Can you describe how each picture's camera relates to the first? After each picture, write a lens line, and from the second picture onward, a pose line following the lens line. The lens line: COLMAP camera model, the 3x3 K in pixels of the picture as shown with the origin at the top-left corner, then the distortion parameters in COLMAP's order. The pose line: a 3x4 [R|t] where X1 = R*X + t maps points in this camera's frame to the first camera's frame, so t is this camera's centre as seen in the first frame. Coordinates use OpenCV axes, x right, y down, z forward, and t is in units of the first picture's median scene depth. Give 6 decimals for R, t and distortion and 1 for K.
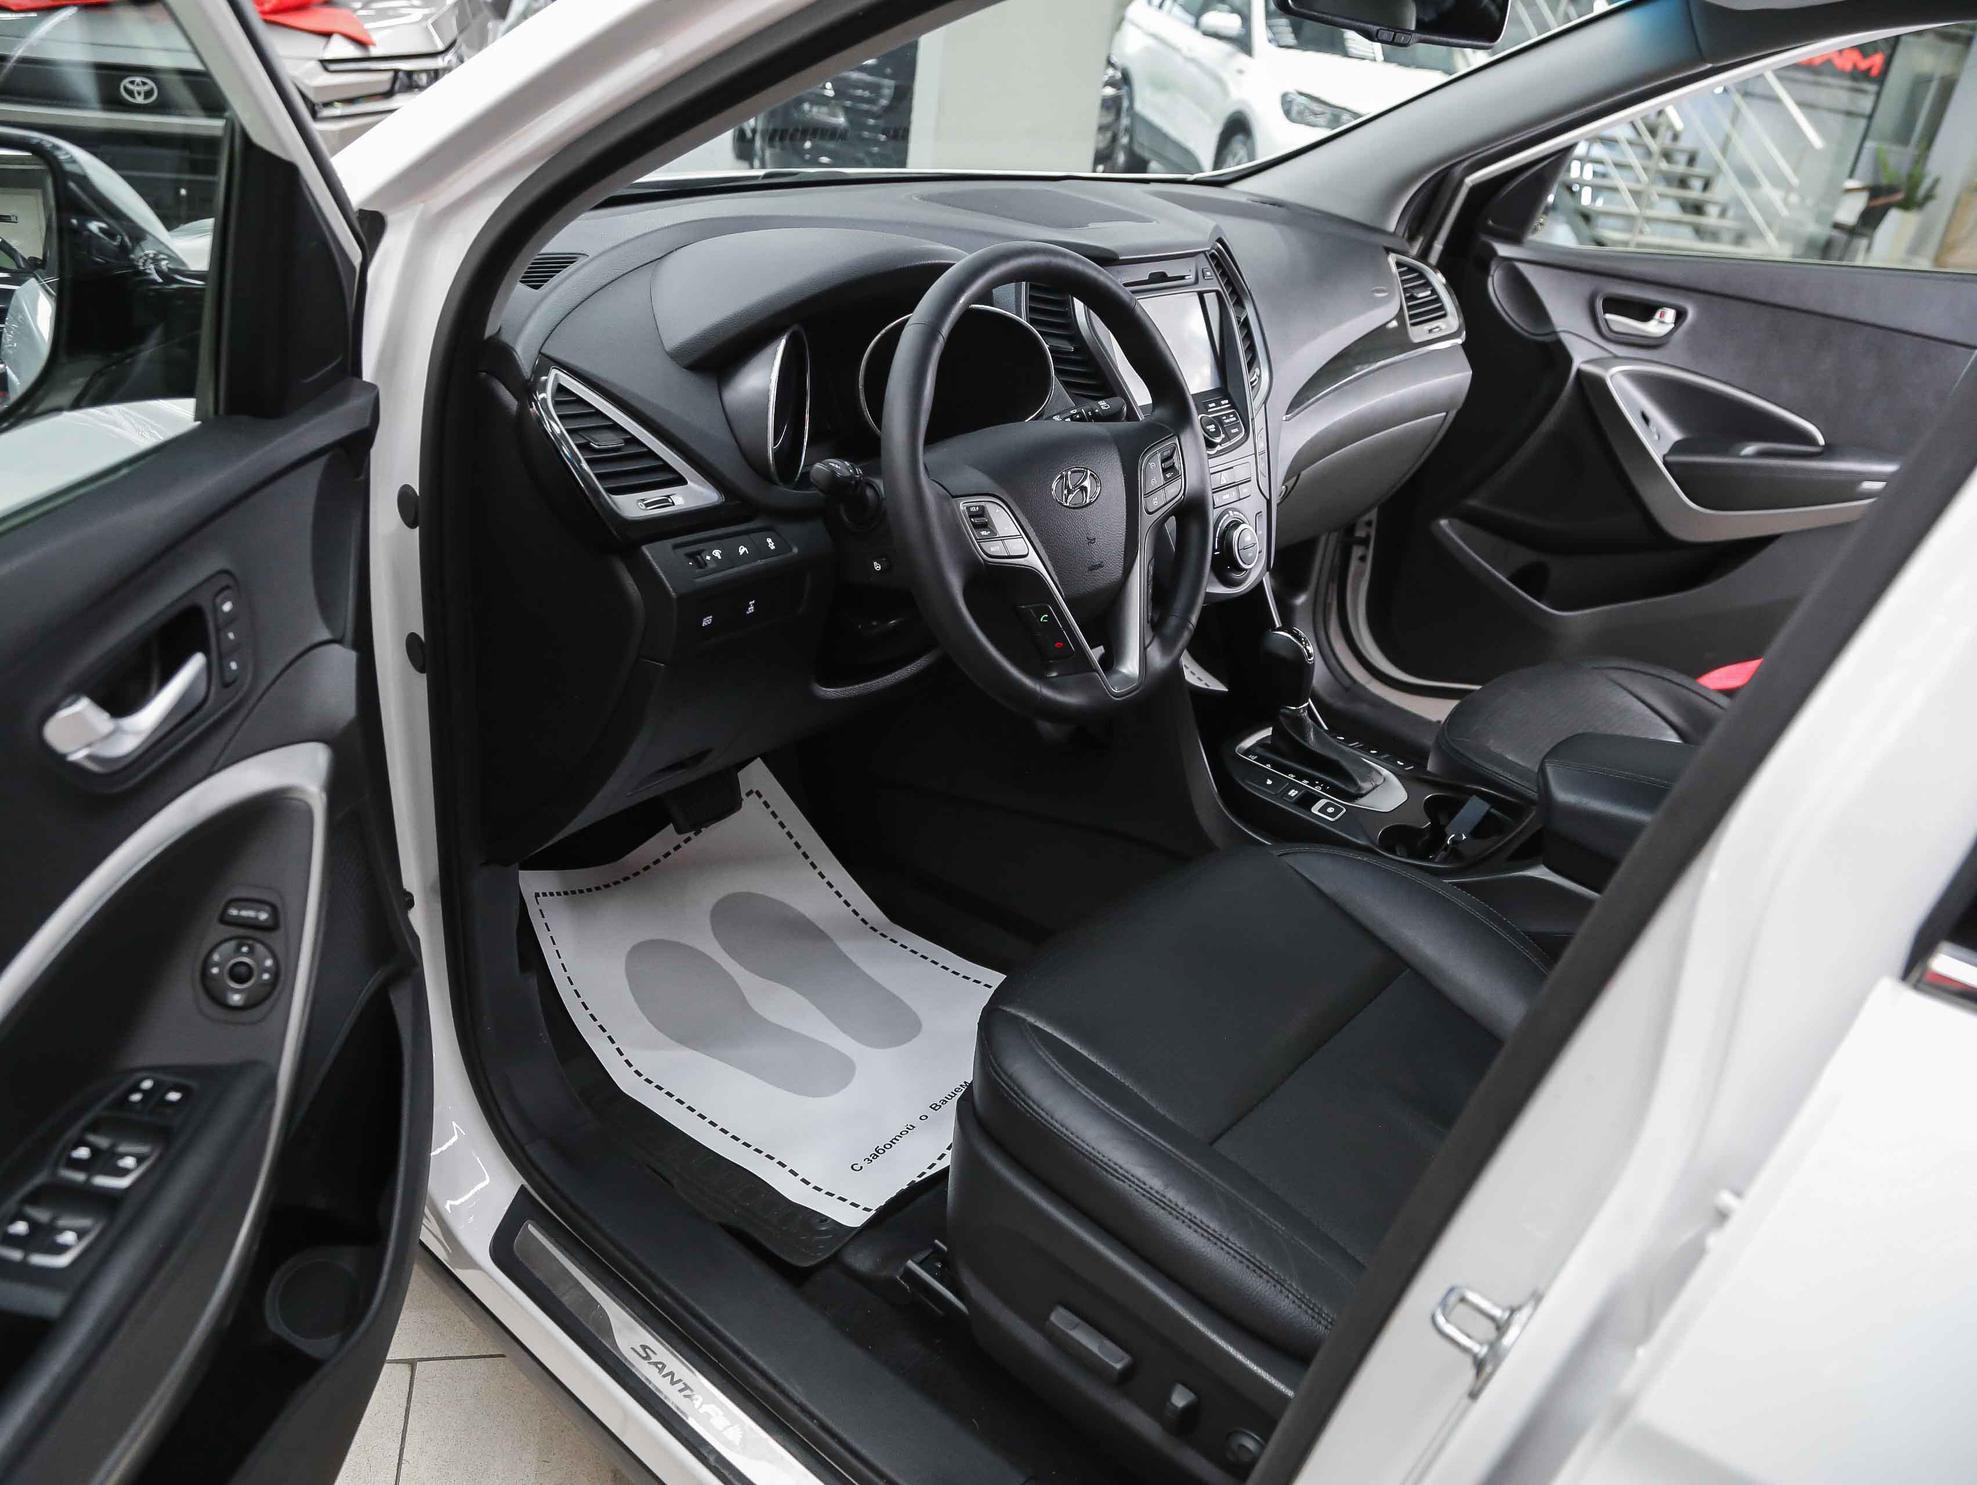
lens RADIAL K [[1564.5, 0, 988.5], [0, 1564.5, 742.5], [0, 0, 1]] dist [-0.146604, 0.144611]
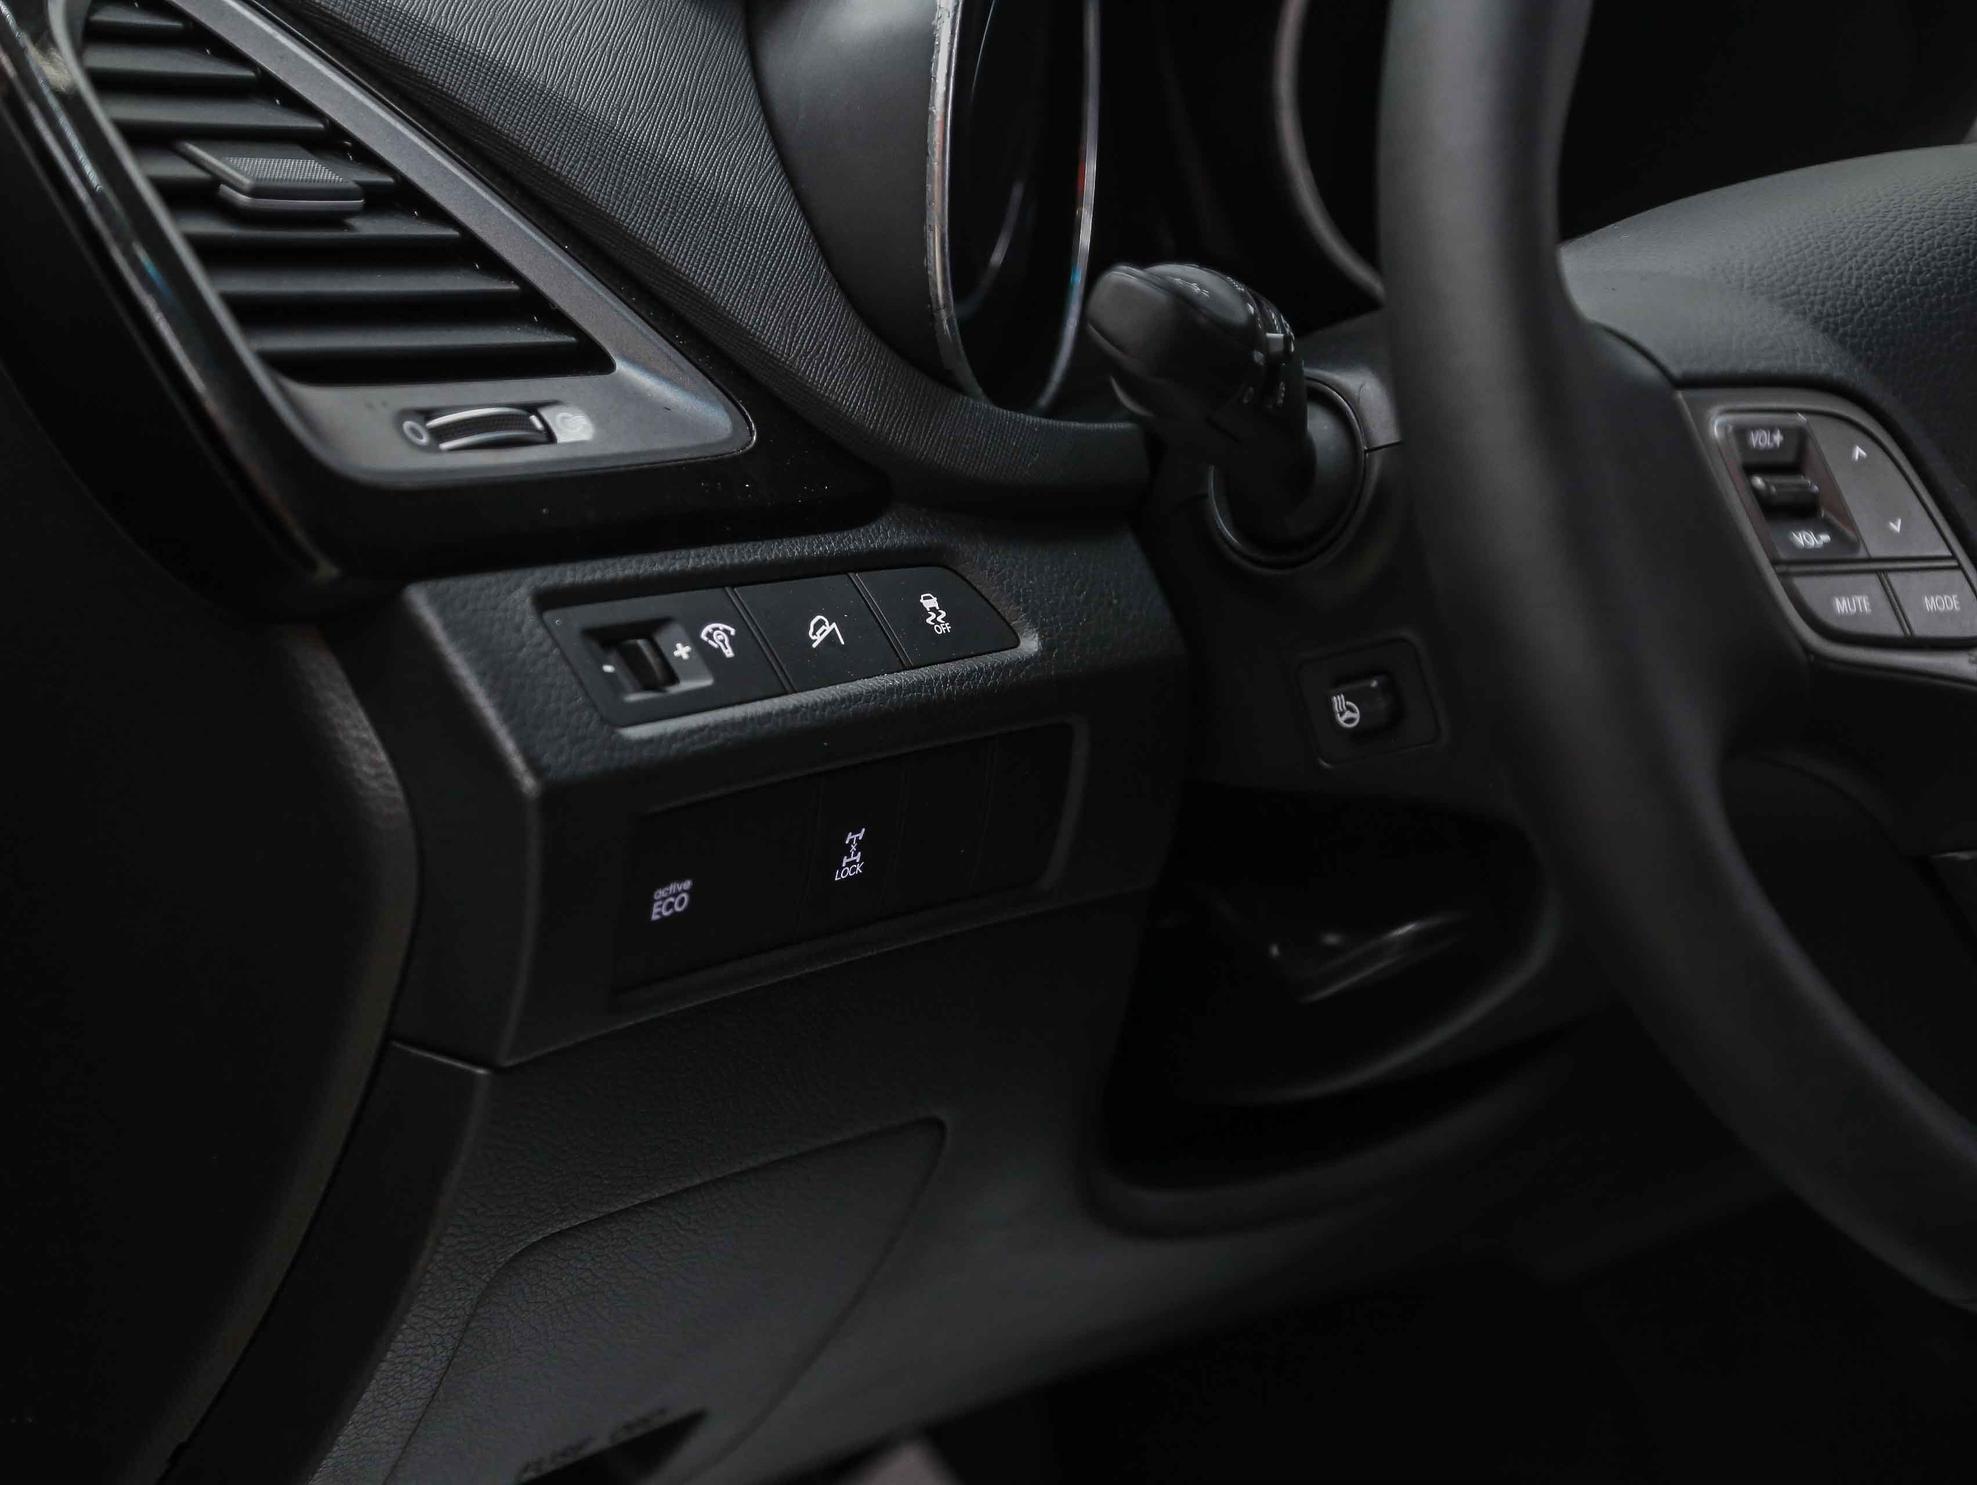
lens RADIAL K [[3900.6, 0, 988.5], [0, 3900.6, 742.5], [0, 0, 1]] dist [0.003505, -0.019929]
pose [[0.989682, 0.000513, -0.143282, -0.040440], [-0.022952, 0.987648, -0.154996, -0.007258], [0.141433, 0.156685, 0.977470, 0.390566]]
